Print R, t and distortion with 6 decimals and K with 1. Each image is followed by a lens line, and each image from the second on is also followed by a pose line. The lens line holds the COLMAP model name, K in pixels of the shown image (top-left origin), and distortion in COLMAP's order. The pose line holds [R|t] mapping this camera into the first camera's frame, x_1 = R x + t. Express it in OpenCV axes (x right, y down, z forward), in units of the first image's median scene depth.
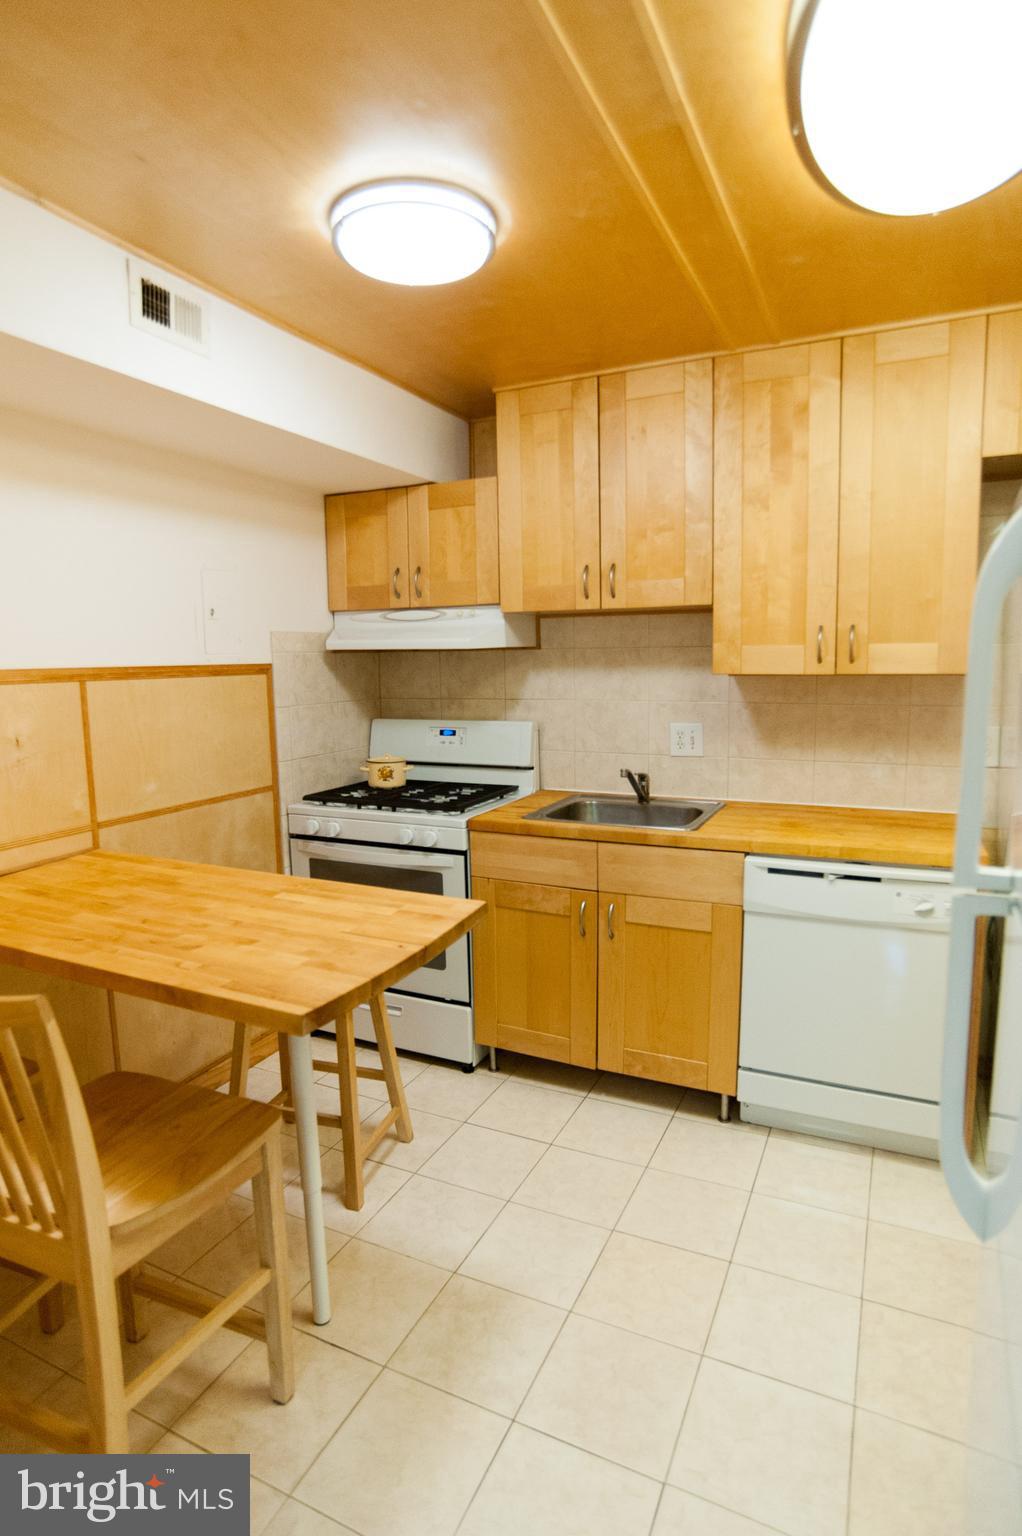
lens RADIAL K [[837.3, 0, 511.0], [0, 837.3, 768.0], [0, 0, 1]] dist [-0.084994, 0.051947]
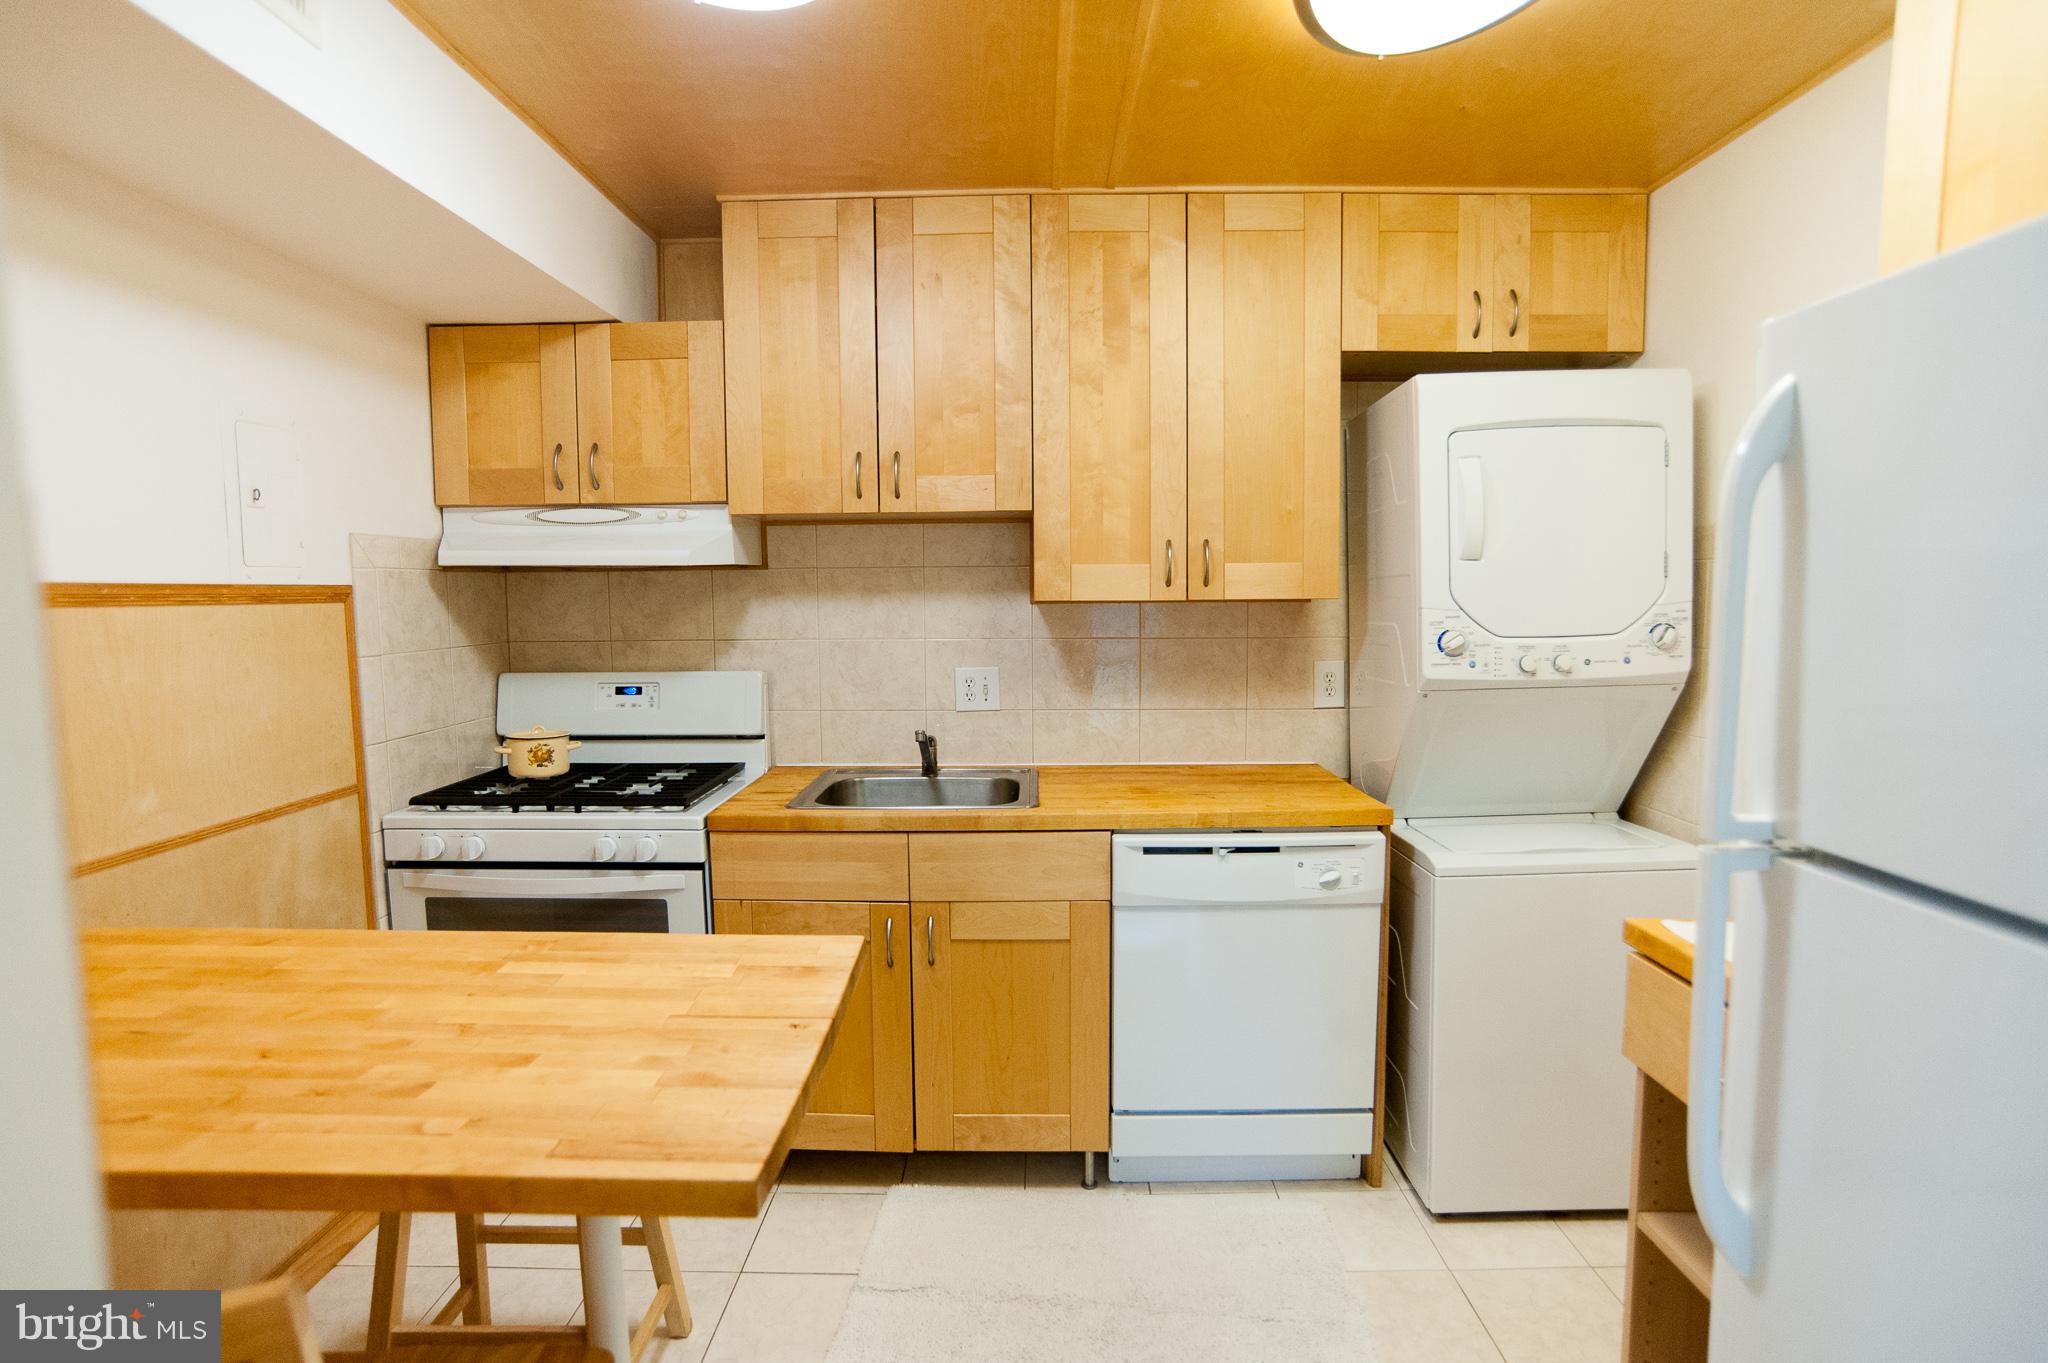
lens RADIAL K [[1056.1, 0, 1017.6], [0, 1056.1, 683.0], [0, 0, 1]] dist [-0.088270, 0.055495]
pose [[0.910166, -0.028710, 0.413247, -0.178503], [0.048268, 0.998150, -0.036962, -0.002487], [-0.411421, 0.053588, 0.909869, 0.128505]]
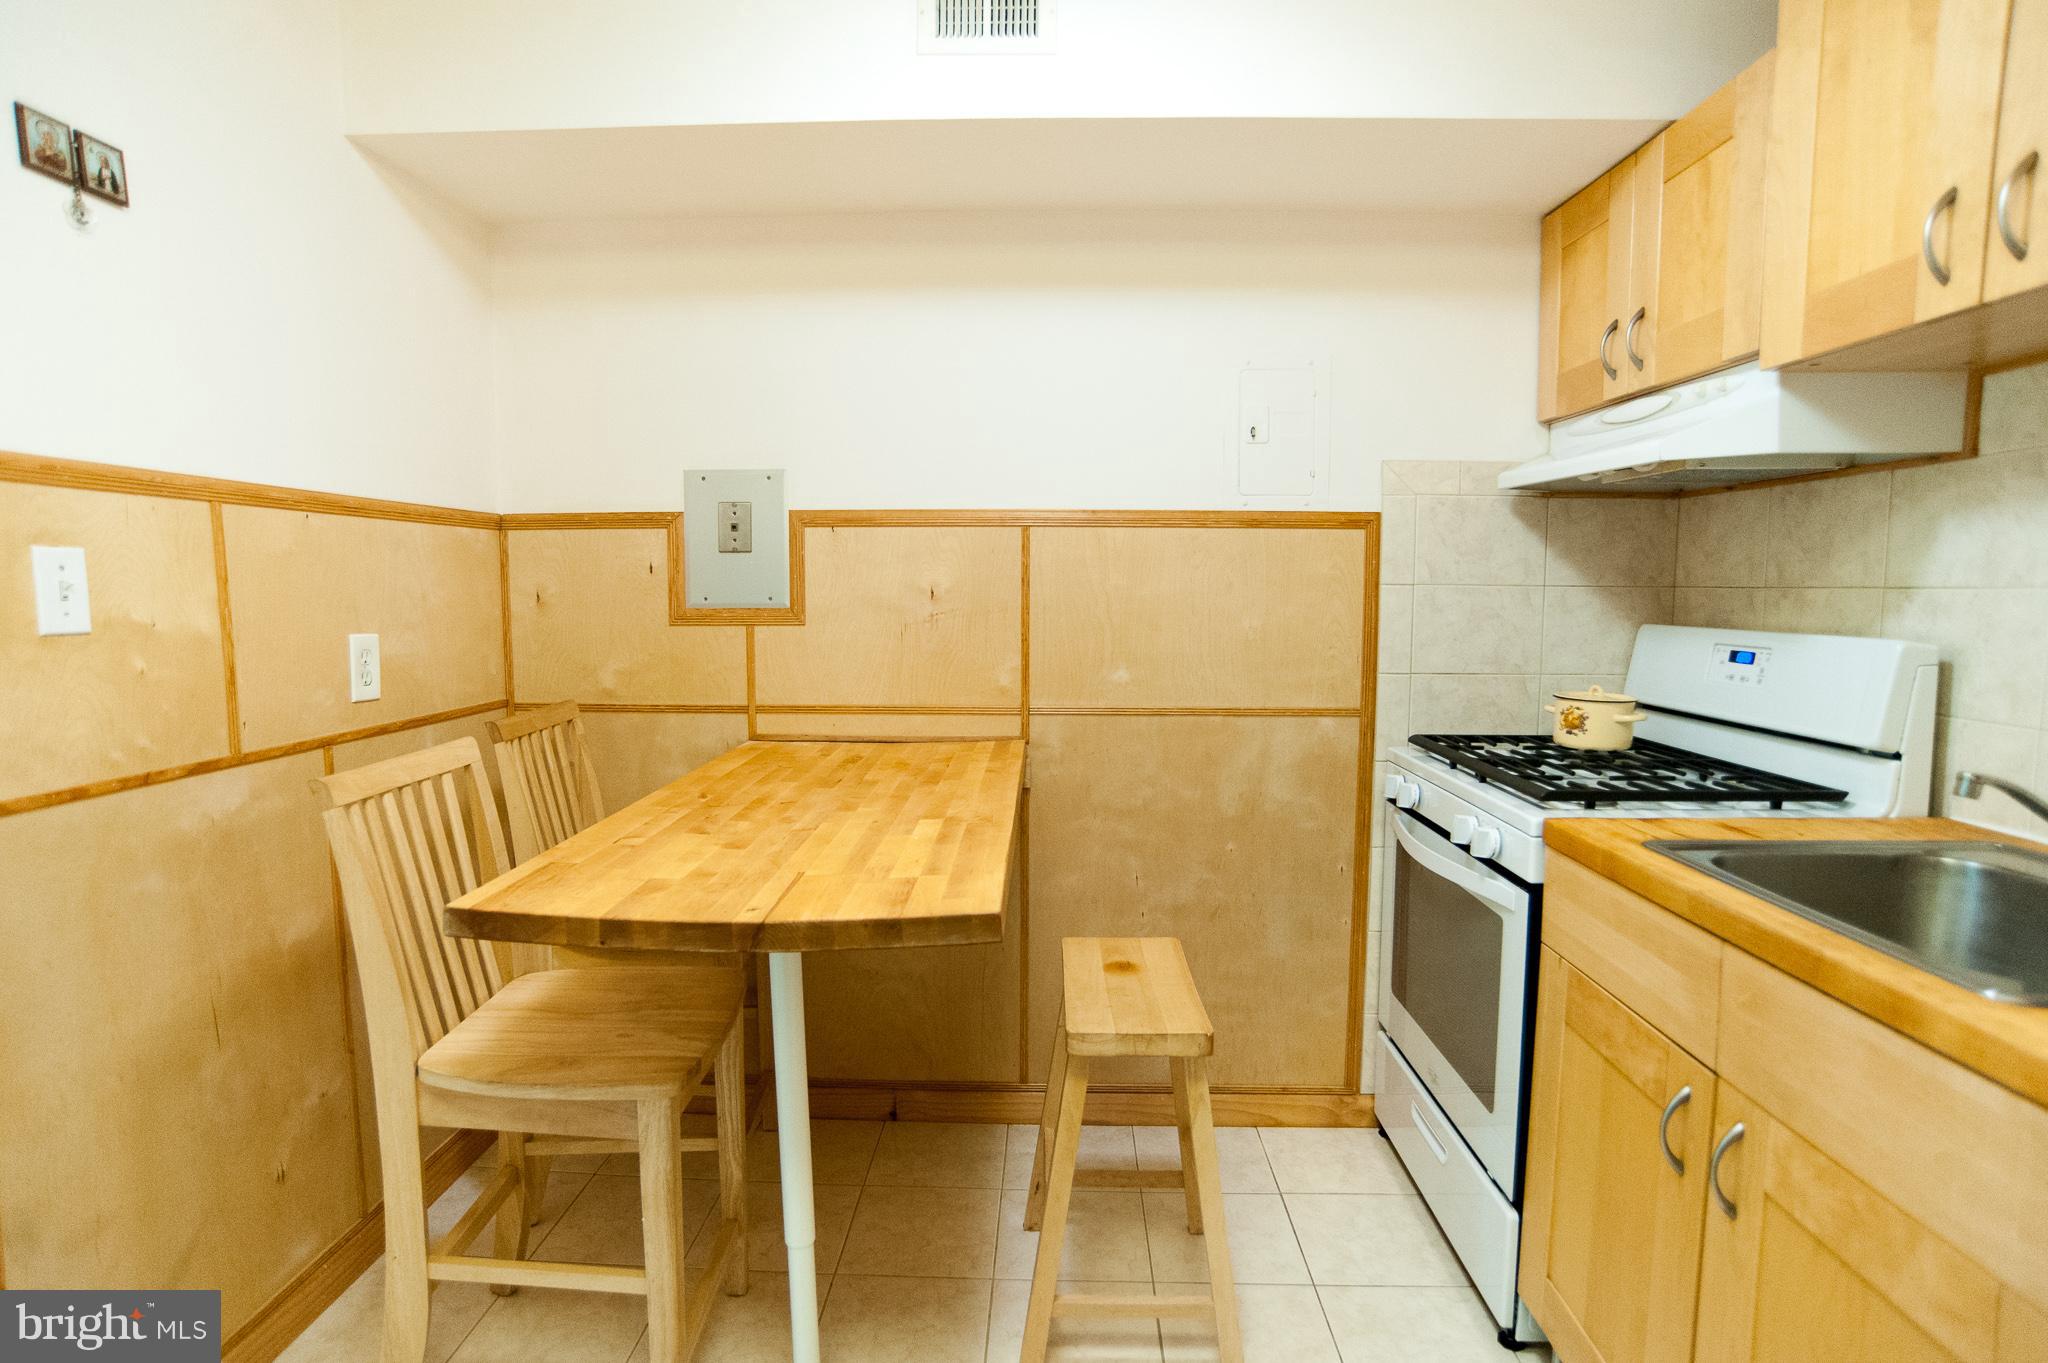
lens RADIAL K [[1056.1, 0, 1017.6], [0, 1056.1, 683.0], [0, 0, 1]] dist [-0.088270, 0.055495]
pose [[0.397555, 0.100155, -0.912096, 0.371551], [-0.129420, 0.990209, 0.052322, -0.006895], [0.908405, 0.097243, 0.406625, 0.515316]]
